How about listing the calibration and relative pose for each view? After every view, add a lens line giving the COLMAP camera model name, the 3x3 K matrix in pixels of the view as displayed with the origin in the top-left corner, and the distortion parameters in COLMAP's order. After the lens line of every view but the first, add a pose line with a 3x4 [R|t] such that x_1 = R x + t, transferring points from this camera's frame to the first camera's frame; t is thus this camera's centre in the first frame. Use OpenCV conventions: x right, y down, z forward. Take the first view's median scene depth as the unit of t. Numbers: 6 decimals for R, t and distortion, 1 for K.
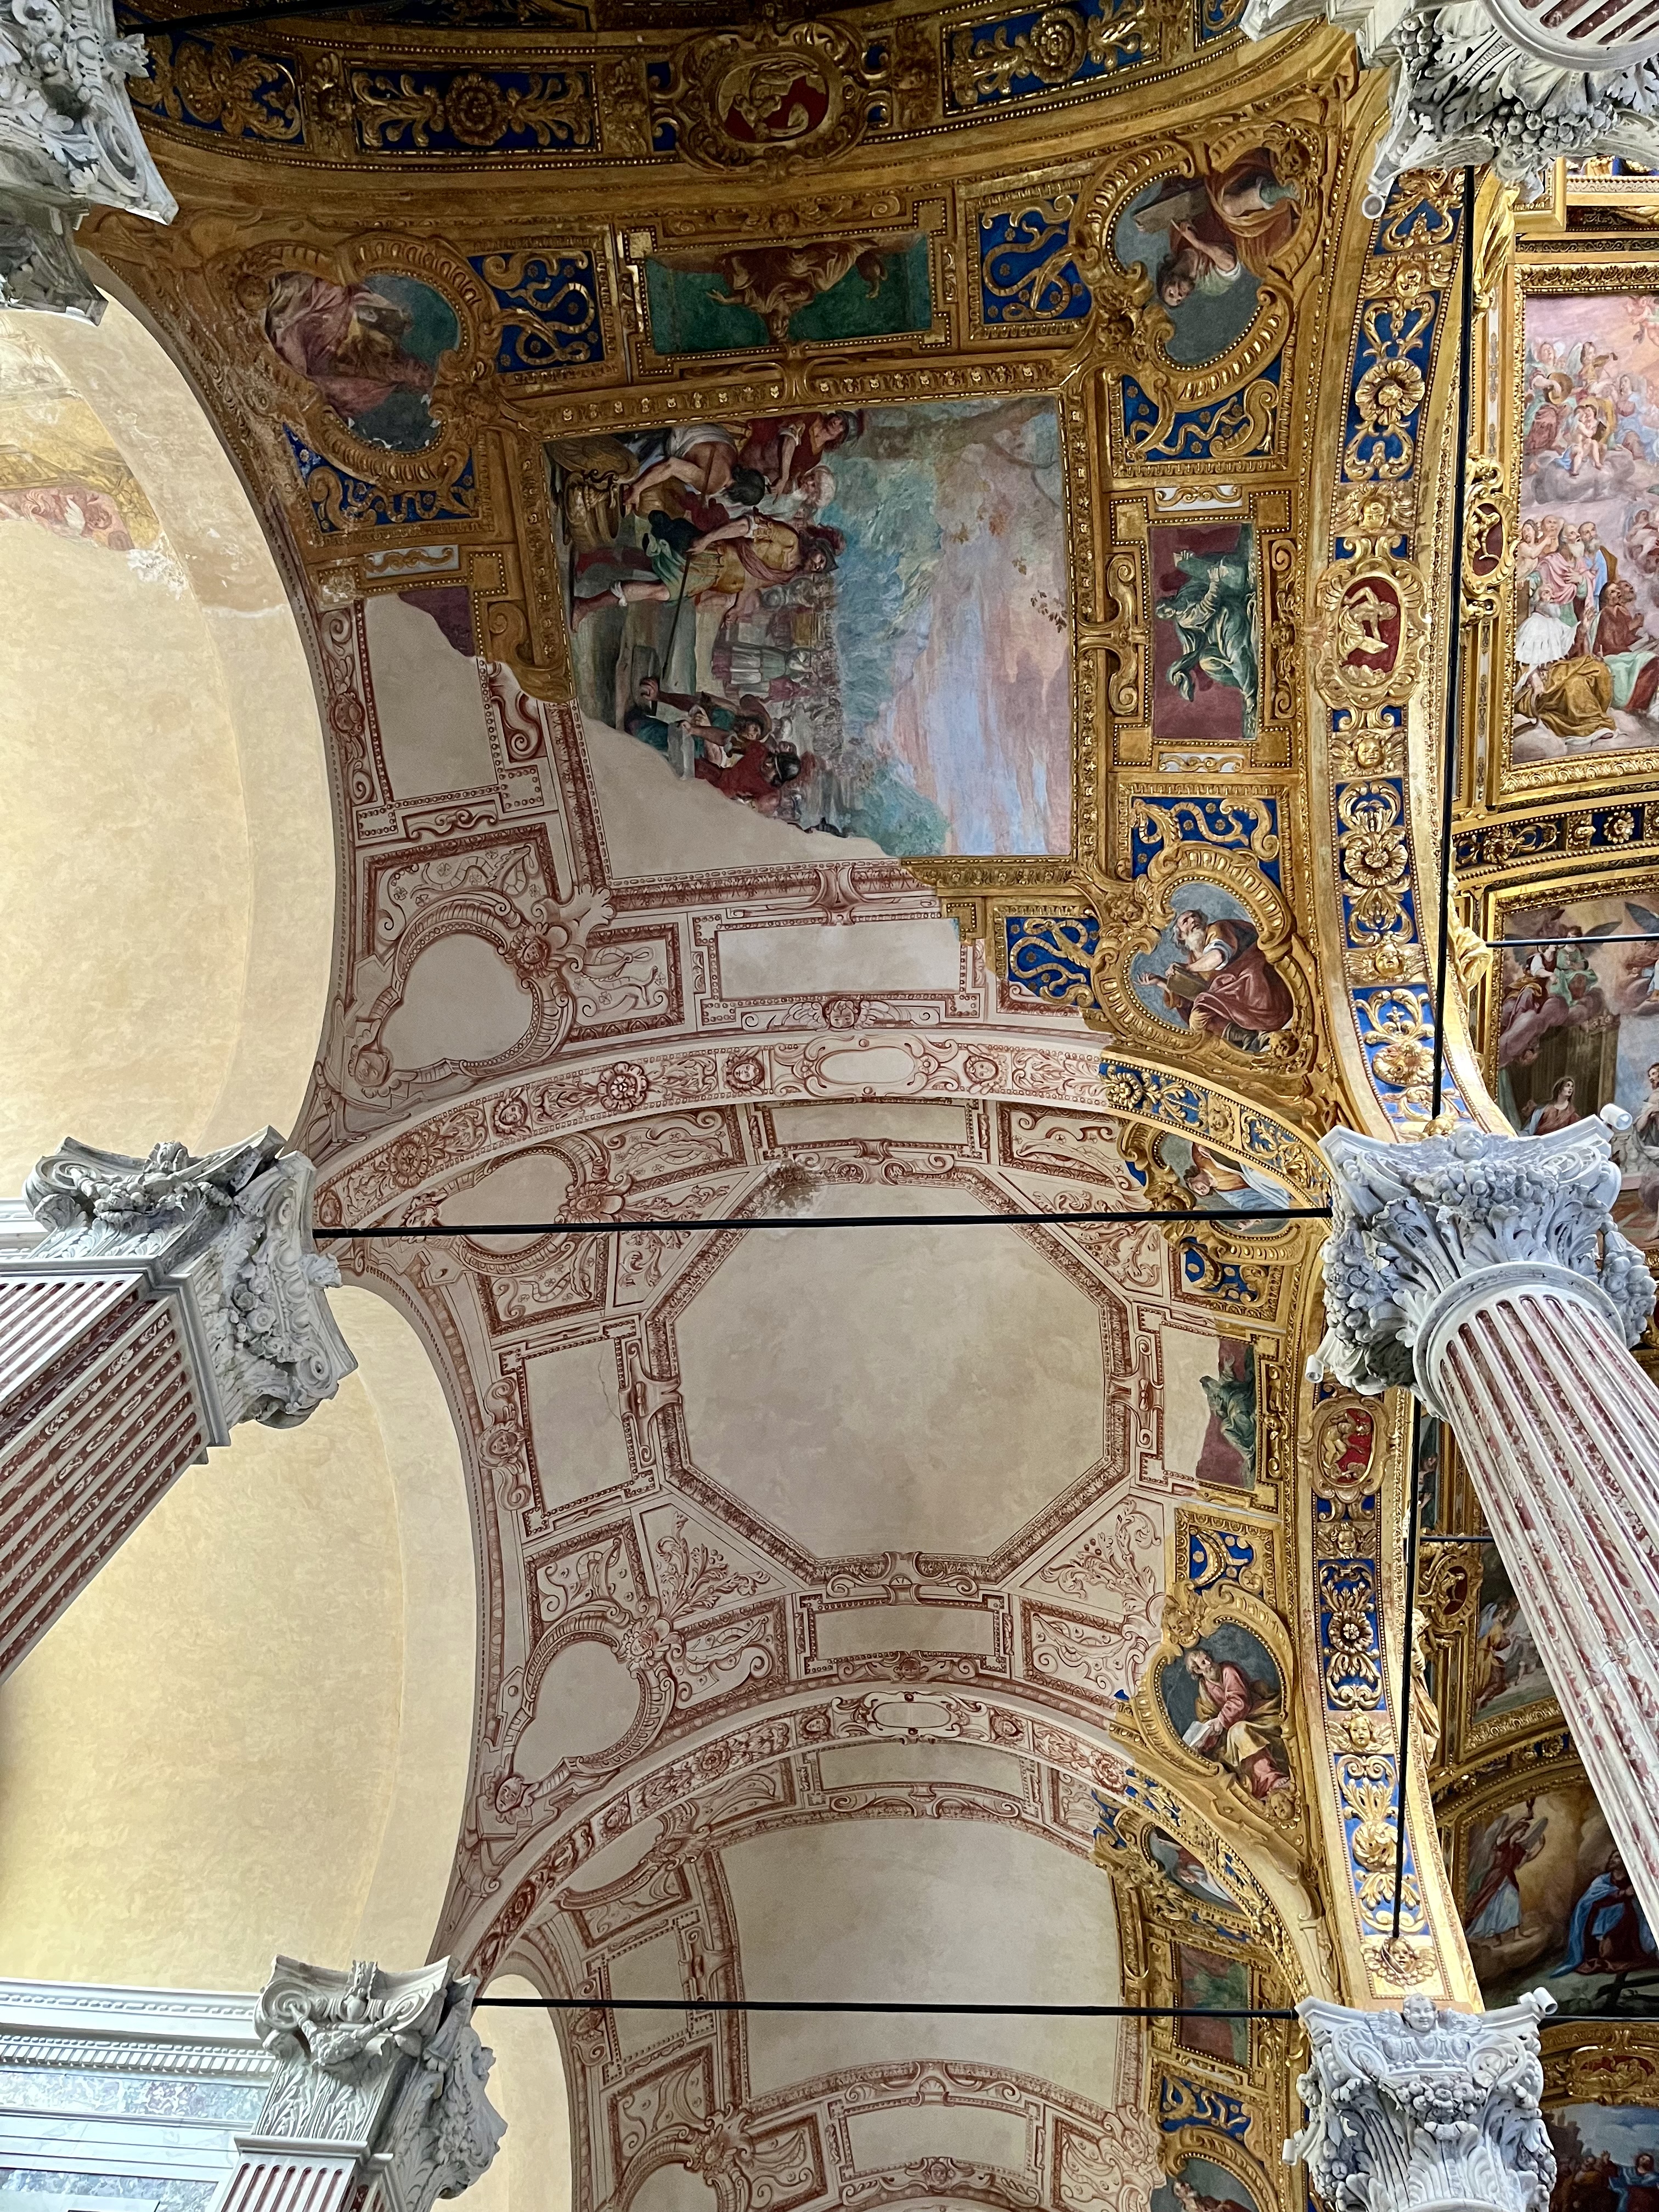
lens RADIAL K [[1679.0, 0, 831.2], [0, 1679.0, 1102.7], [0, 0, 1]] dist [0.025870, -0.037569]
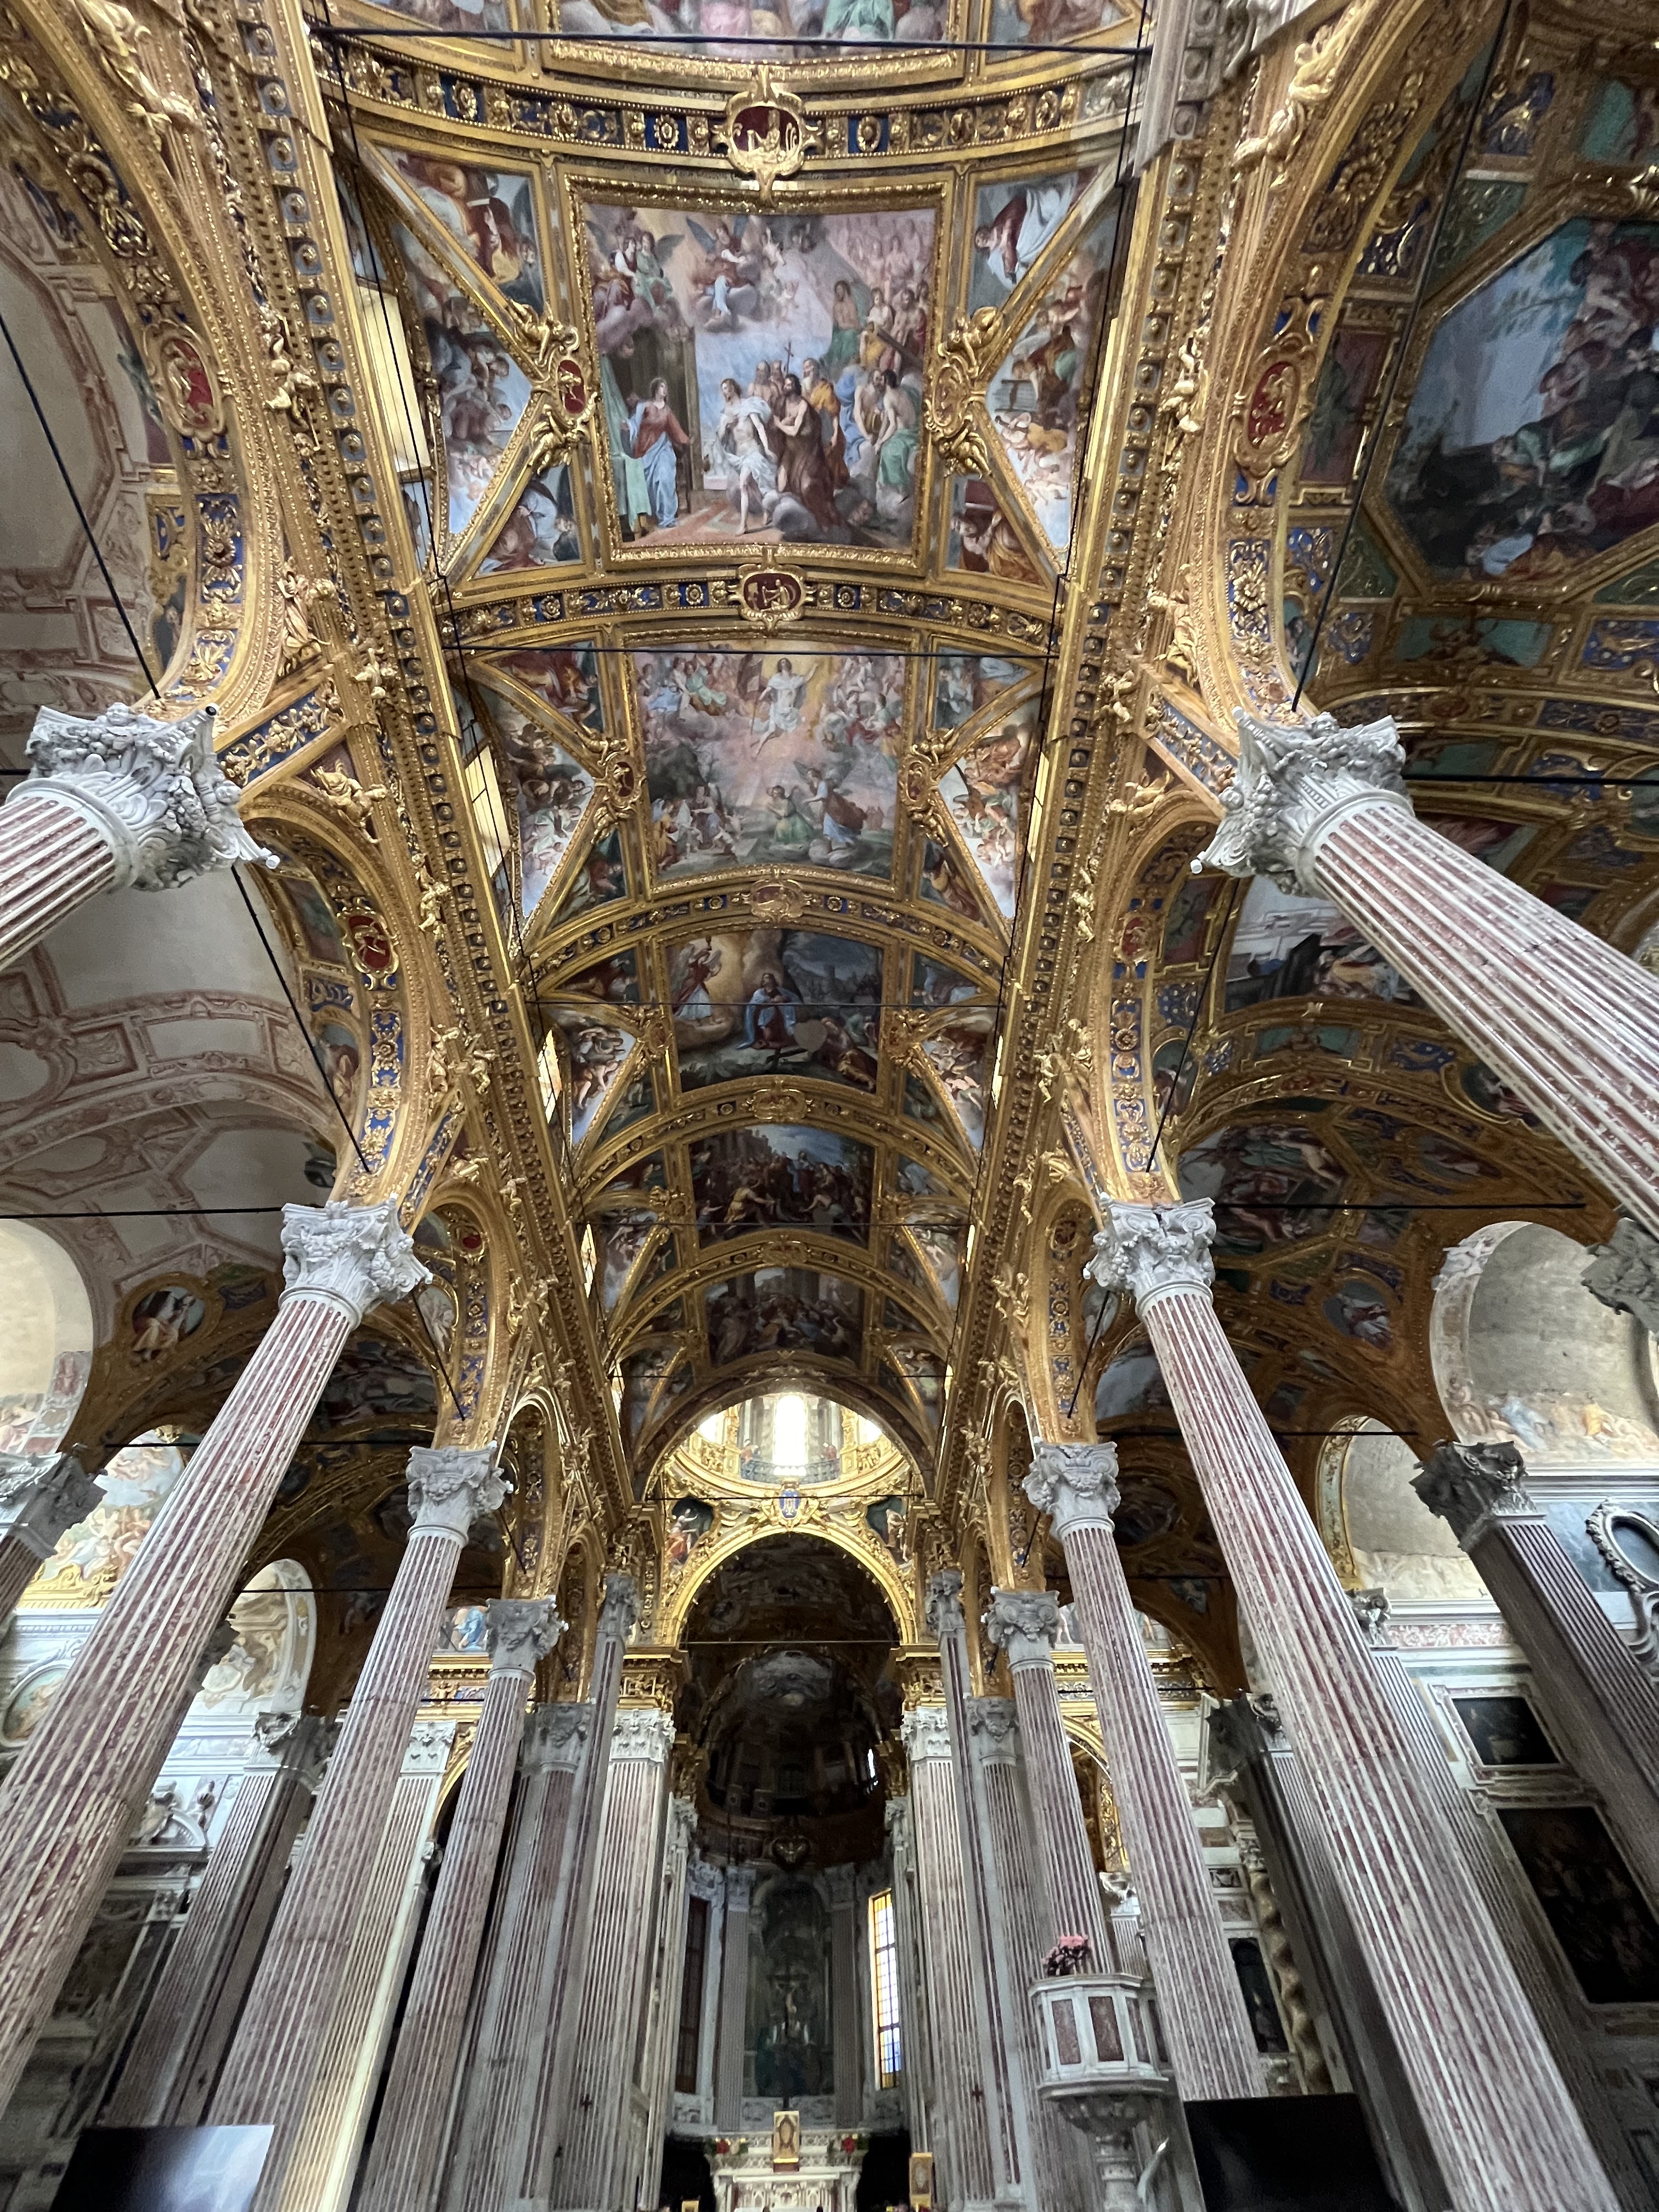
lens RADIAL K [[901.7, 0, 826.0], [0, 901.7, 1106.8], [0, 0, 1]] dist [-0.007994, 0.001232]
pose [[0.987196, -0.005935, 0.159401, 0.599768], [-0.045102, 0.948143, 0.314628, 0.436316], [-0.153002, -0.317789, 0.935735, 0.082308]]
